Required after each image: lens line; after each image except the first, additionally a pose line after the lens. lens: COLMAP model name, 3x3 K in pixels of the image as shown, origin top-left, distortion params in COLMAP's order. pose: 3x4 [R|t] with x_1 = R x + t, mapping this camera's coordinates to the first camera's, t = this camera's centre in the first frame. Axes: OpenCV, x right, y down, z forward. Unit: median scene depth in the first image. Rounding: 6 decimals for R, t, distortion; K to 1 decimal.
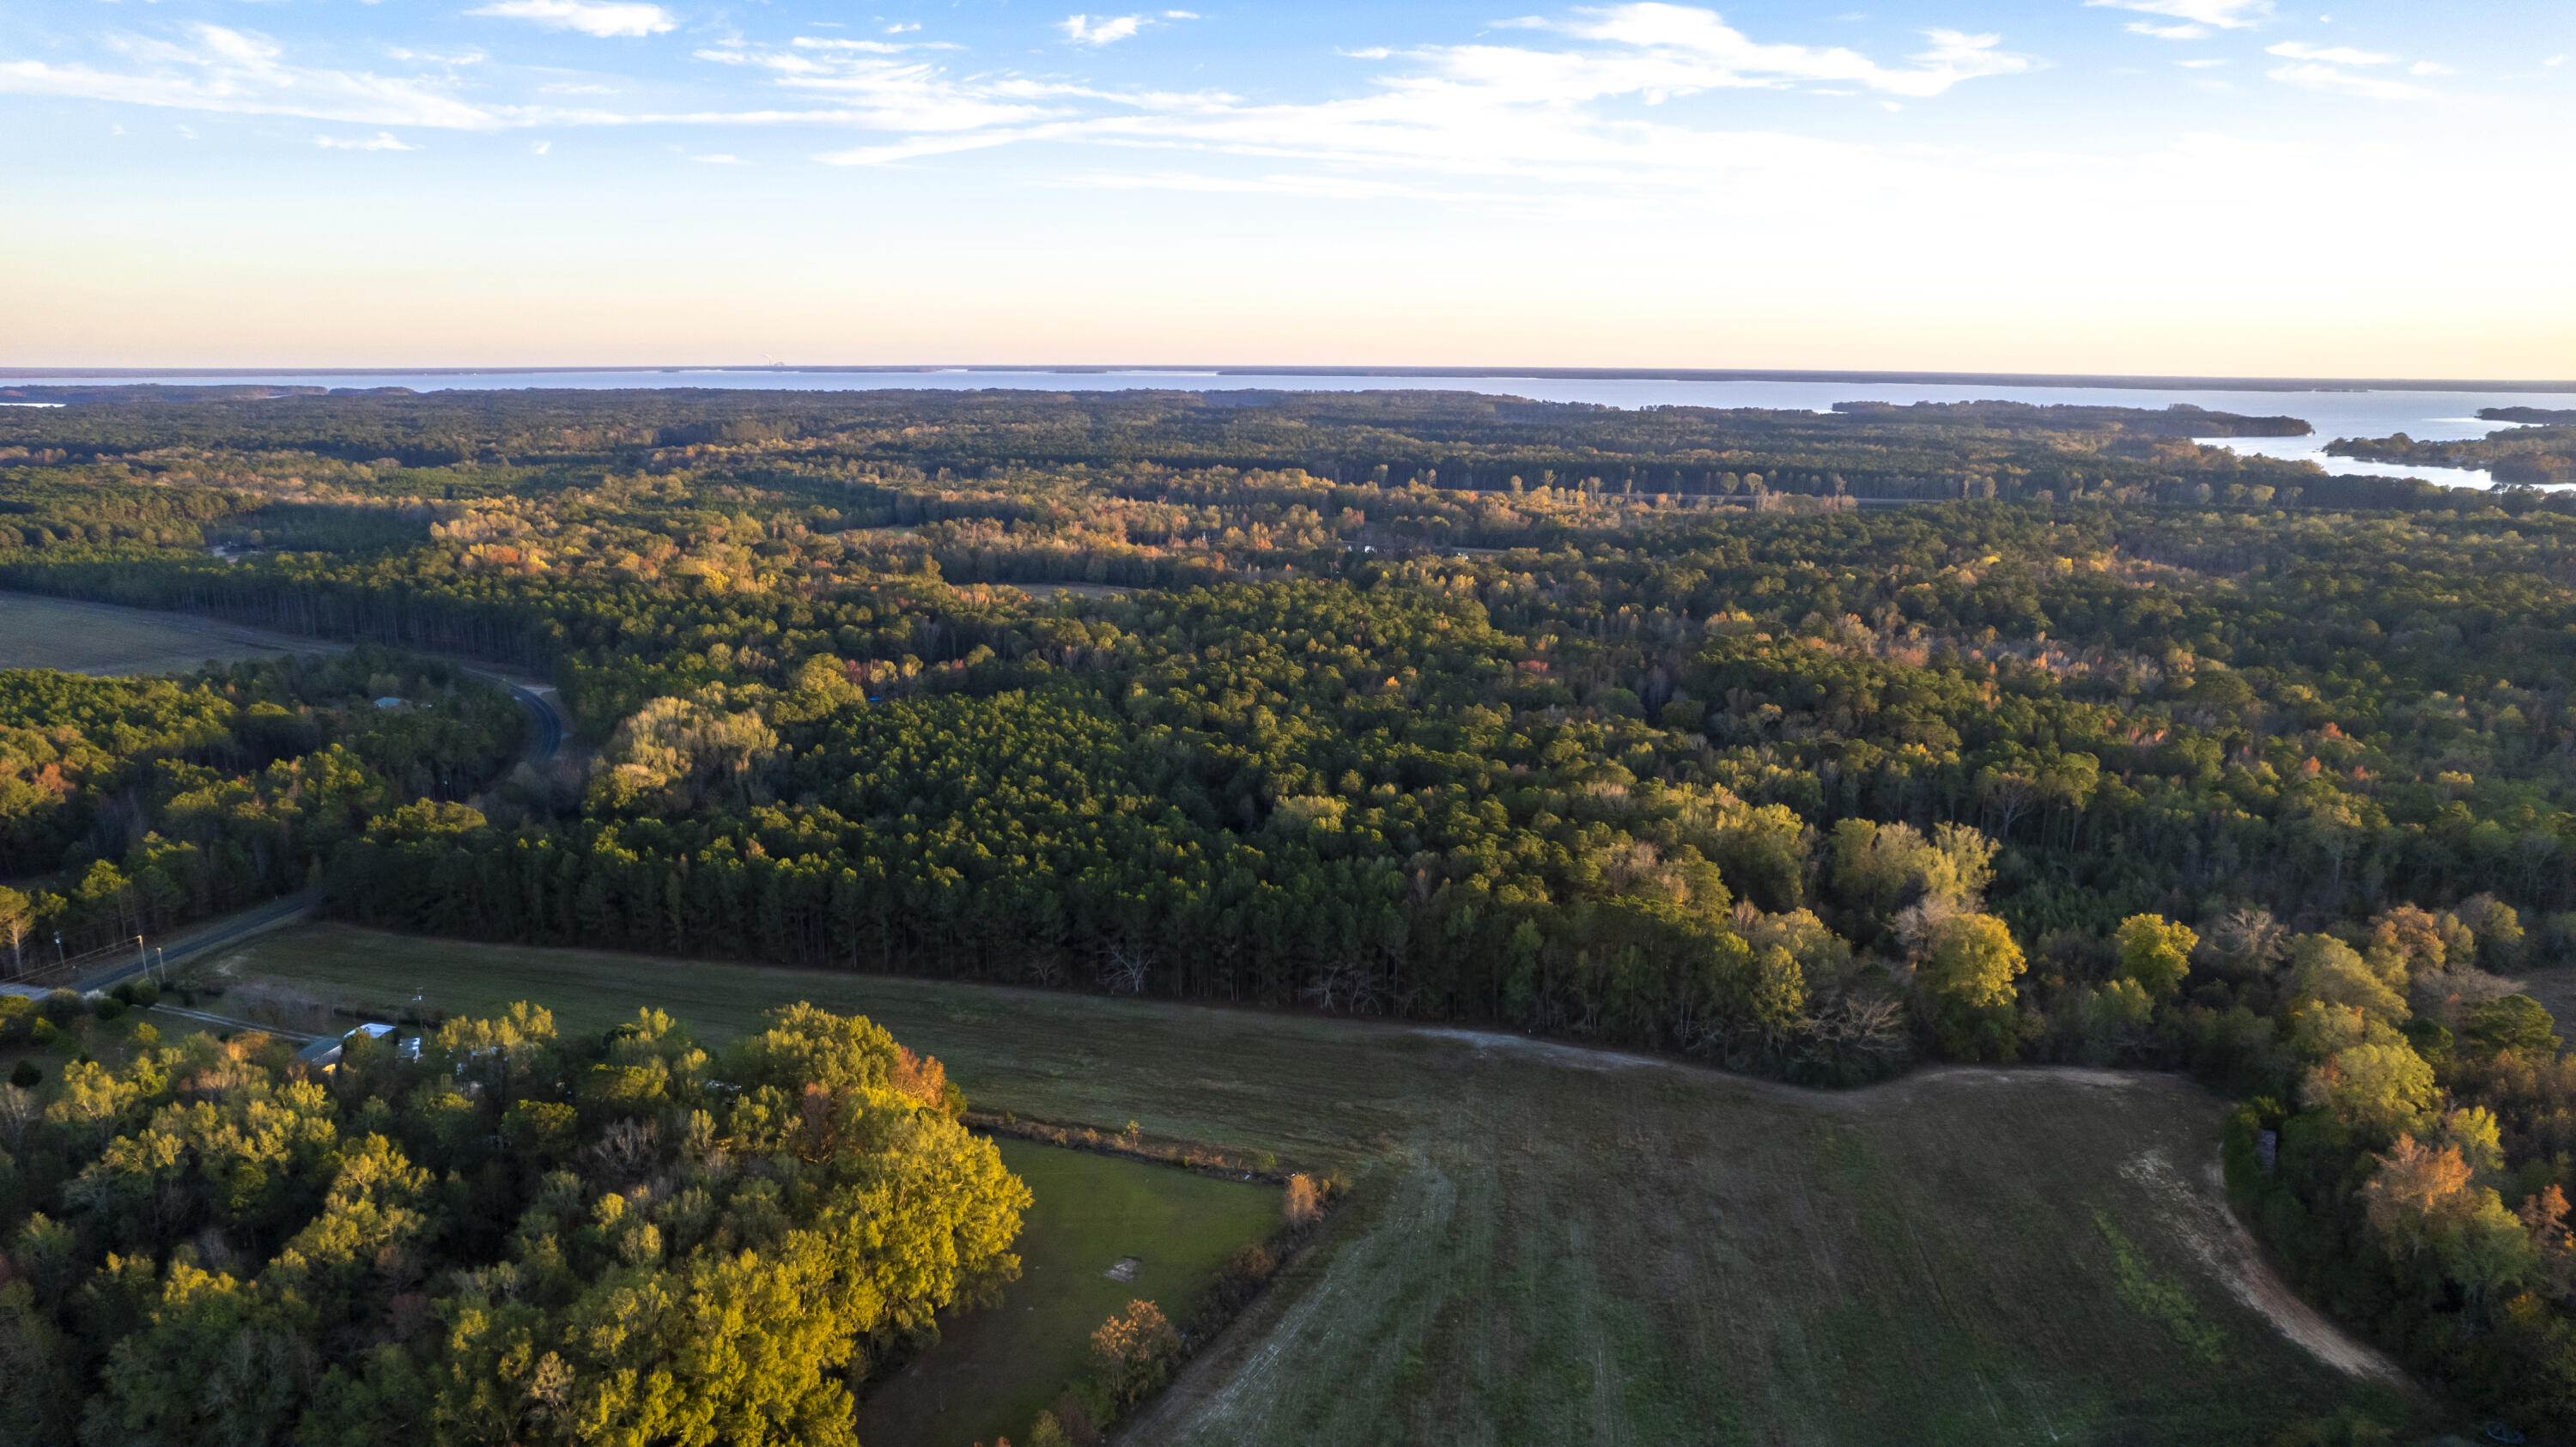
lens RADIAL K [[1662.7, 0, 1301.3], [0, 1662.7, 731.5], [0, 0, 1]] dist [-0.070436, 0.056976]
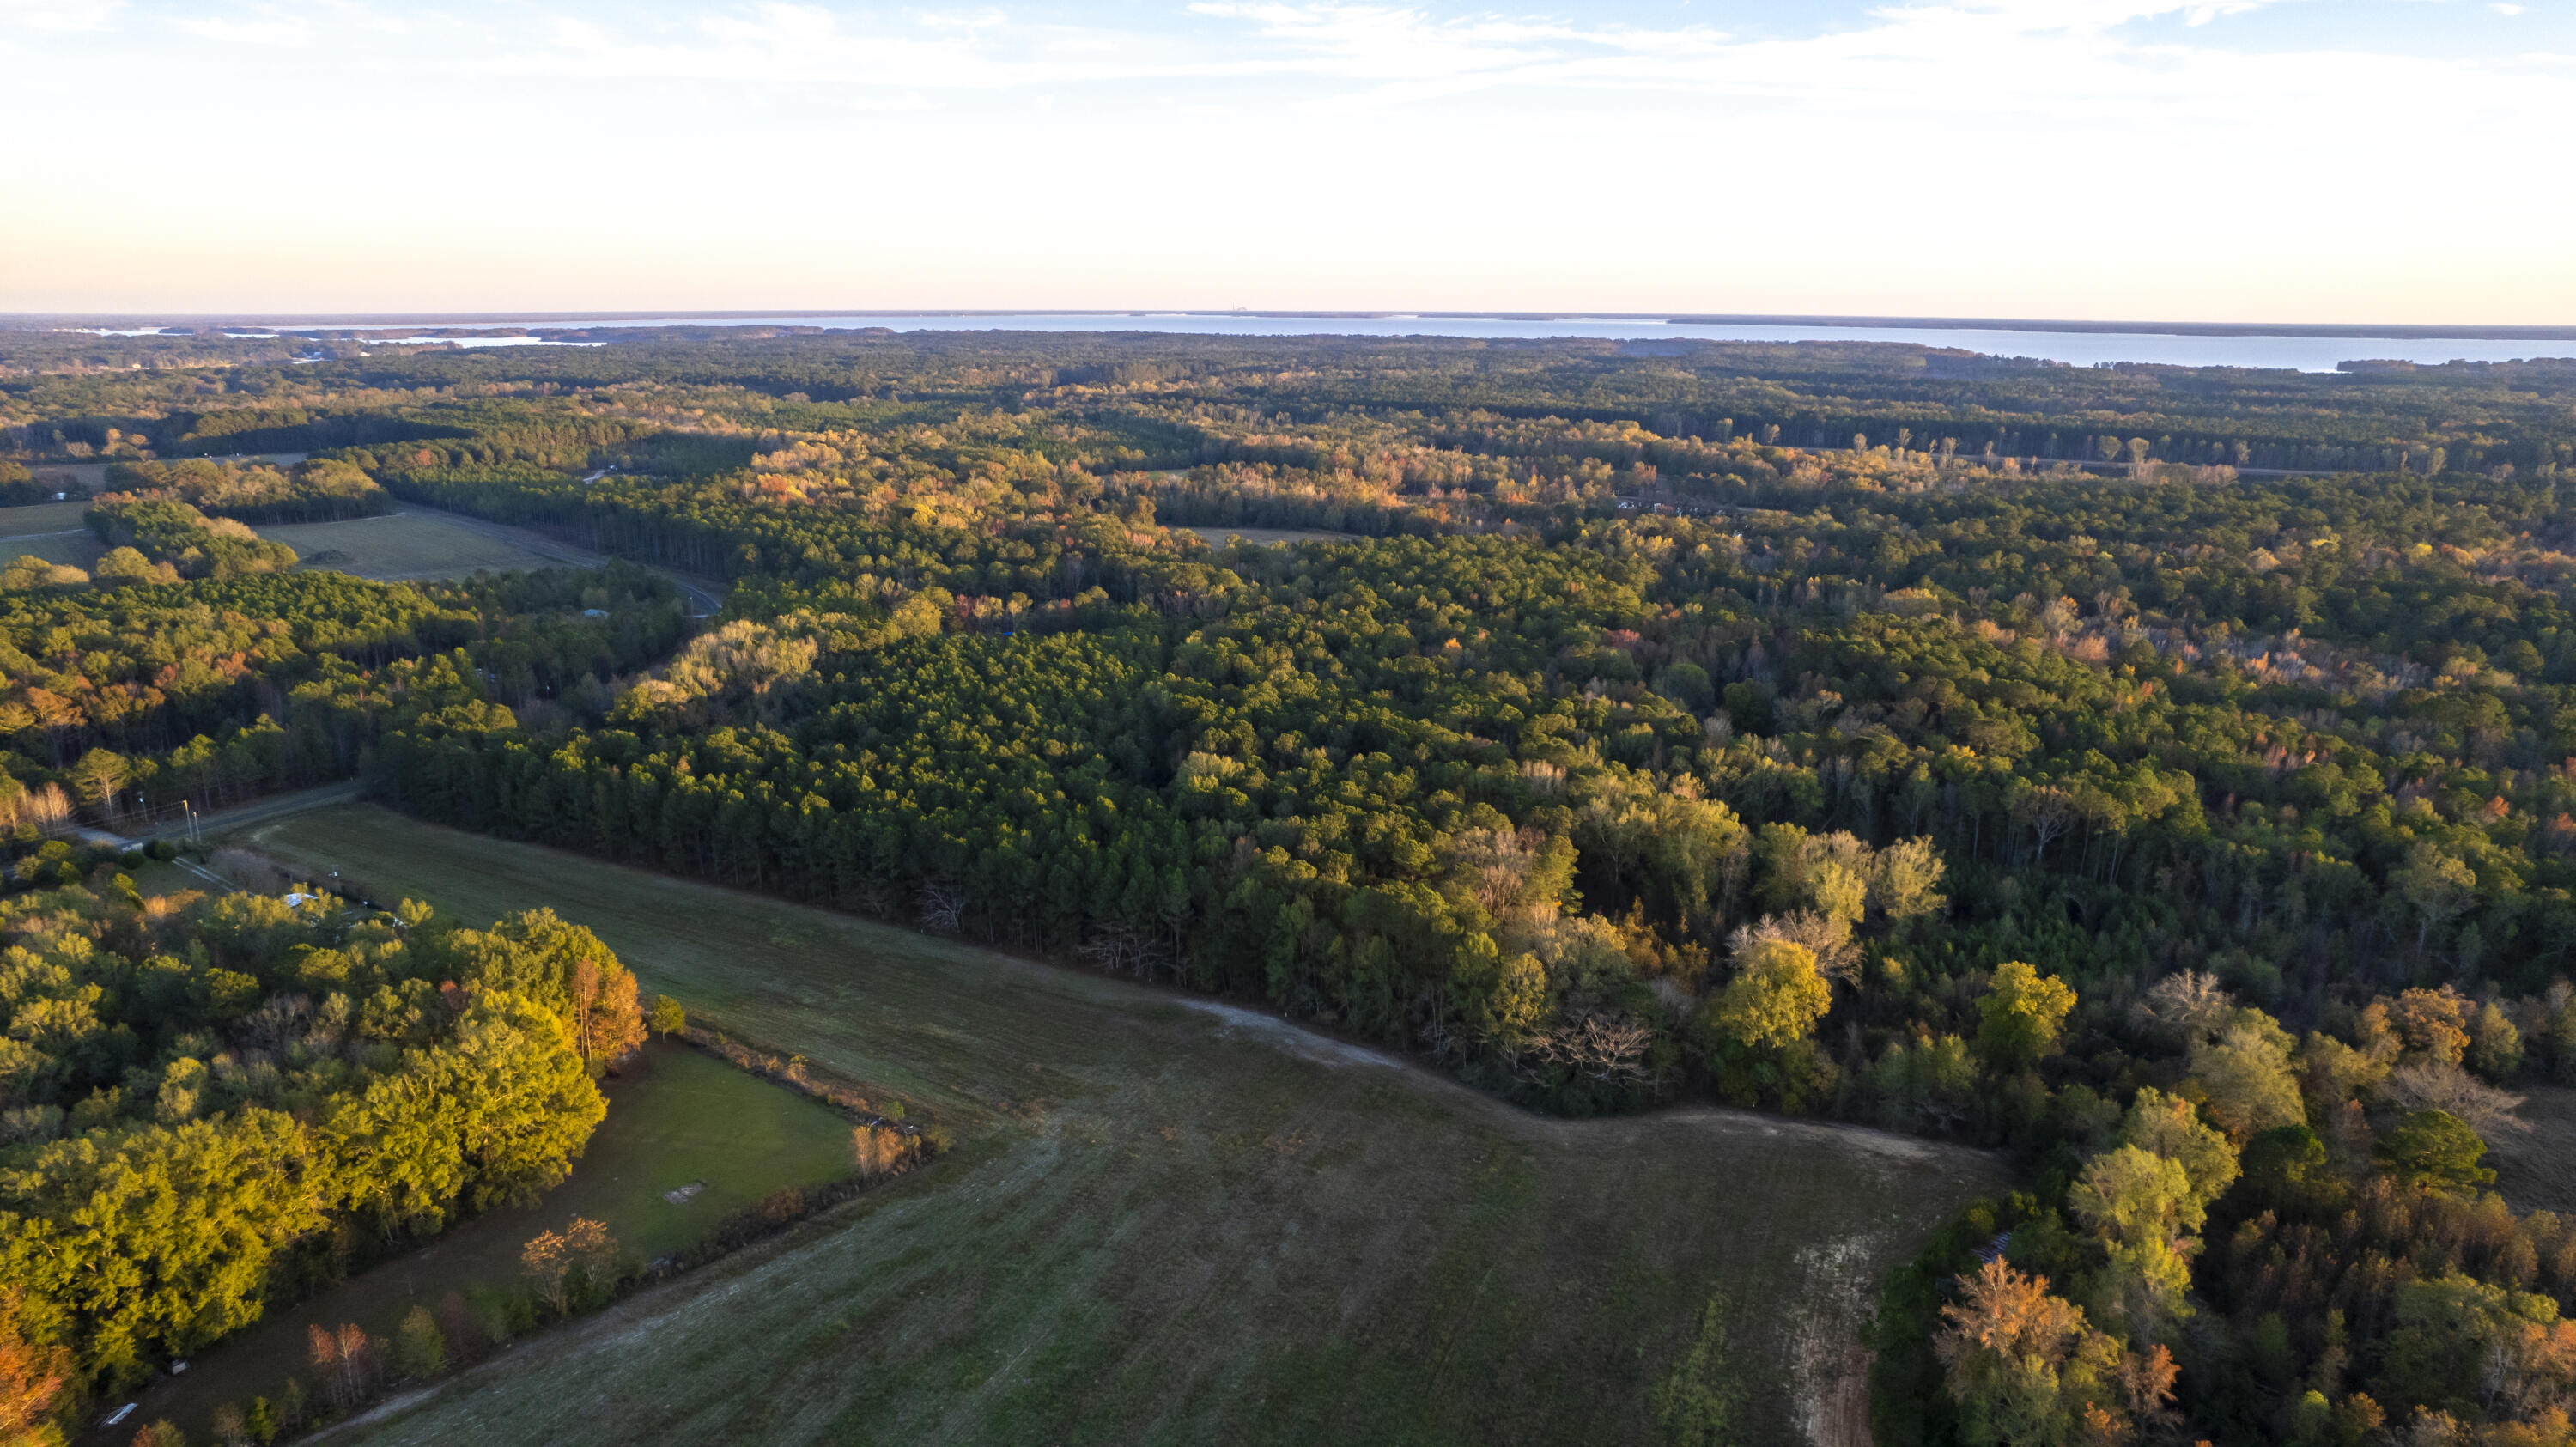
lens RADIAL K [[1662.7, 0, 1301.2], [0, 1662.7, 737.1], [0, 0, 1]] dist [-0.070436, 0.056976]
pose [[0.962535, 0.068891, -0.262259, 0.077090], [-0.060018, 0.997326, 0.041704, -0.003702], [0.264431, -0.024402, 0.964096, 0.017674]]
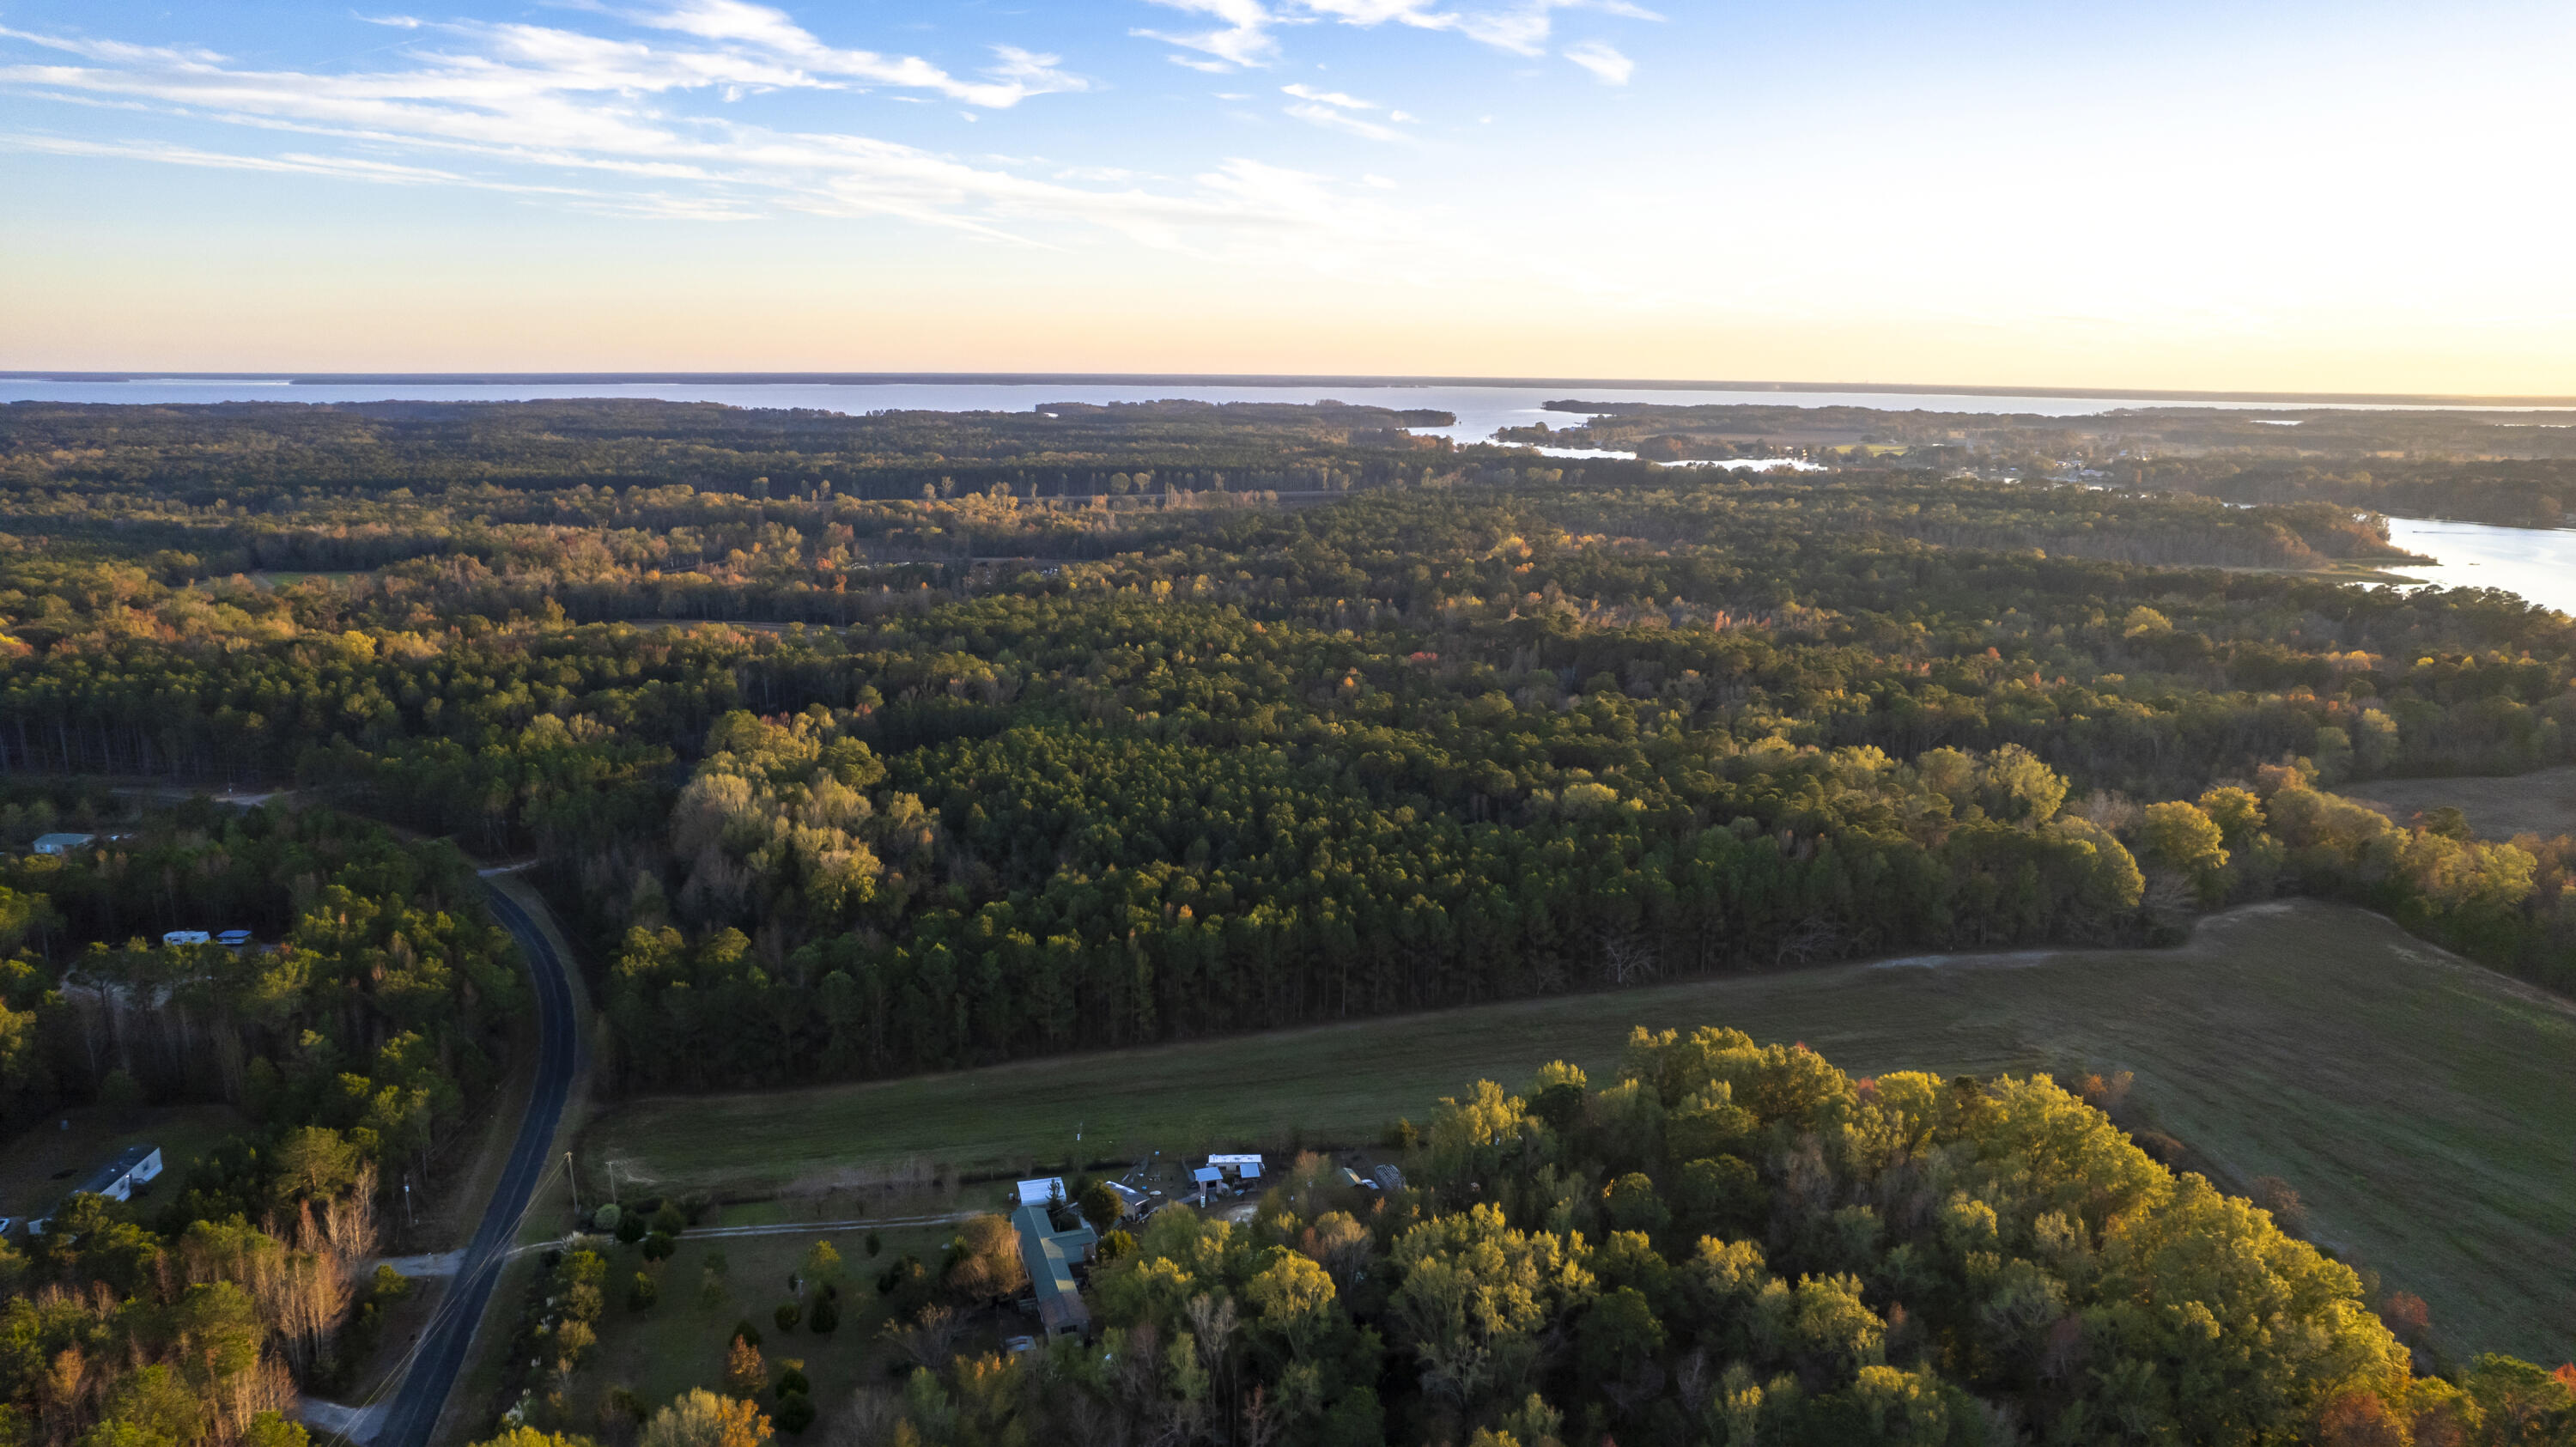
lens RADIAL K [[1662.7, 0, 1298.7], [0, 1662.7, 733.1], [0, 0, 1]] dist [-0.070436, 0.056976]
pose [[0.866760, -0.104378, 0.487680, -0.163685], [0.104776, 0.994141, 0.026556, -0.010022], [-0.487595, 0.028079, 0.872618, 0.040777]]
